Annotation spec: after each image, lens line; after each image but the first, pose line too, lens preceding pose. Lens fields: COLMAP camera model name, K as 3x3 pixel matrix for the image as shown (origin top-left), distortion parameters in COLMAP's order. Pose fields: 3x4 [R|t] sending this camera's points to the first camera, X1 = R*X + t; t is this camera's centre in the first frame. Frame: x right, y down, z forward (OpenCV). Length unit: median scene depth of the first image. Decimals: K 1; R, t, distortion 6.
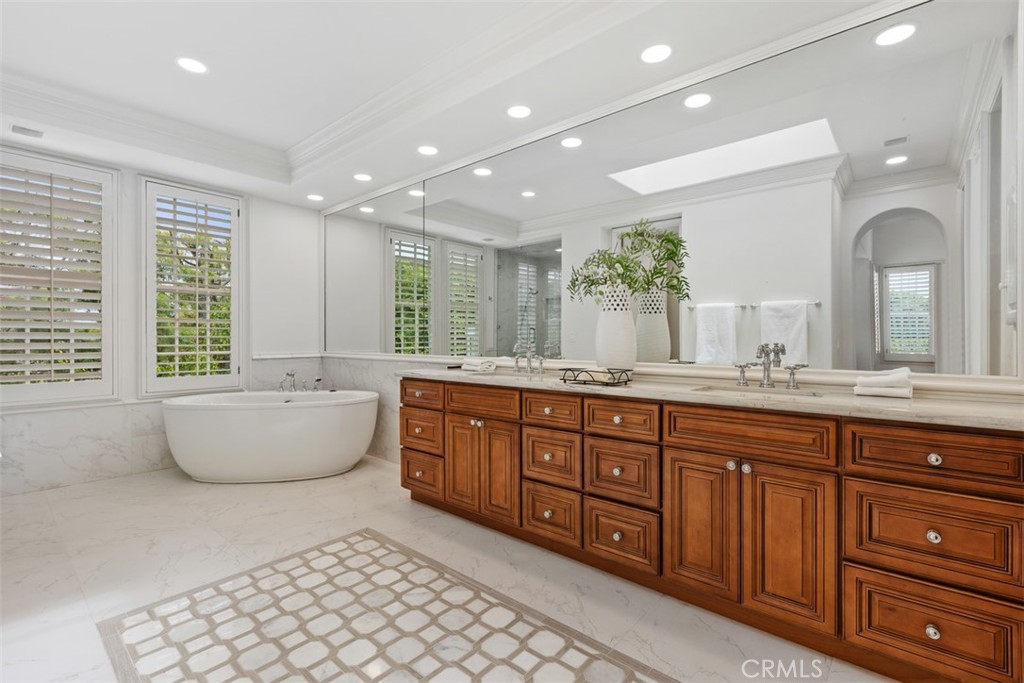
lens RADIAL K [[460.3, 0, 505.2], [0, 460.3, 338.0], [0, 0, 1]] dist [-0.003463, -0.000091]
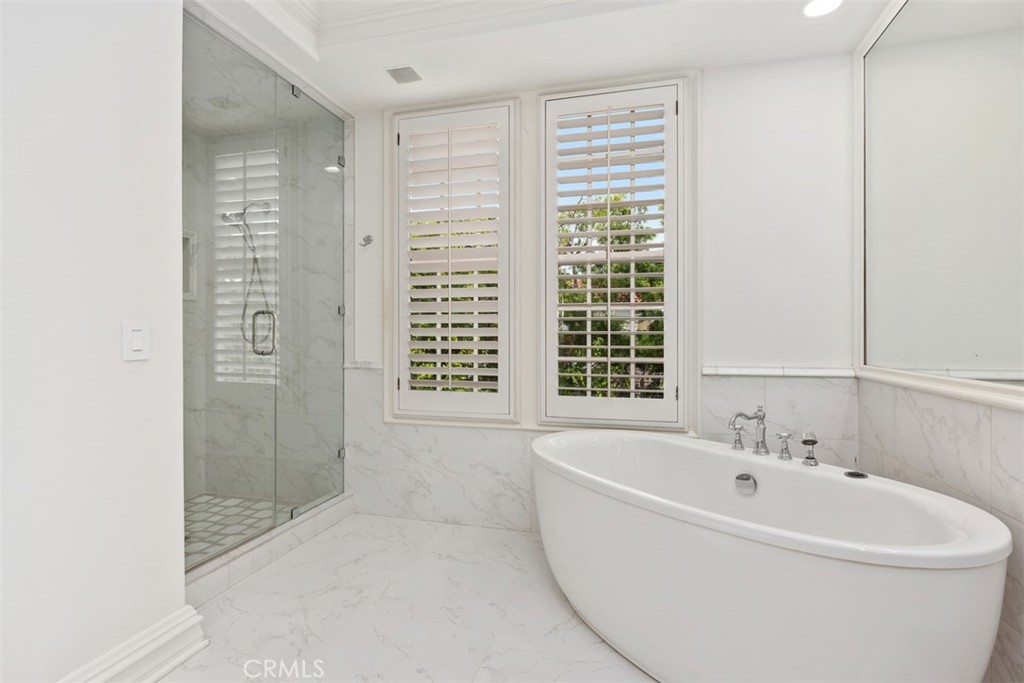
lens RADIAL K [[501.5, 0, 512.2], [0, 501.5, 333.0], [0, 0, 1]] dist [0.002163, 0.000372]
pose [[0.441399, -0.002936, -0.897306, -0.137448], [-0.000115, 0.999994, -0.003329, -0.000285], [0.897311, 0.001573, 0.441397, 0.599079]]
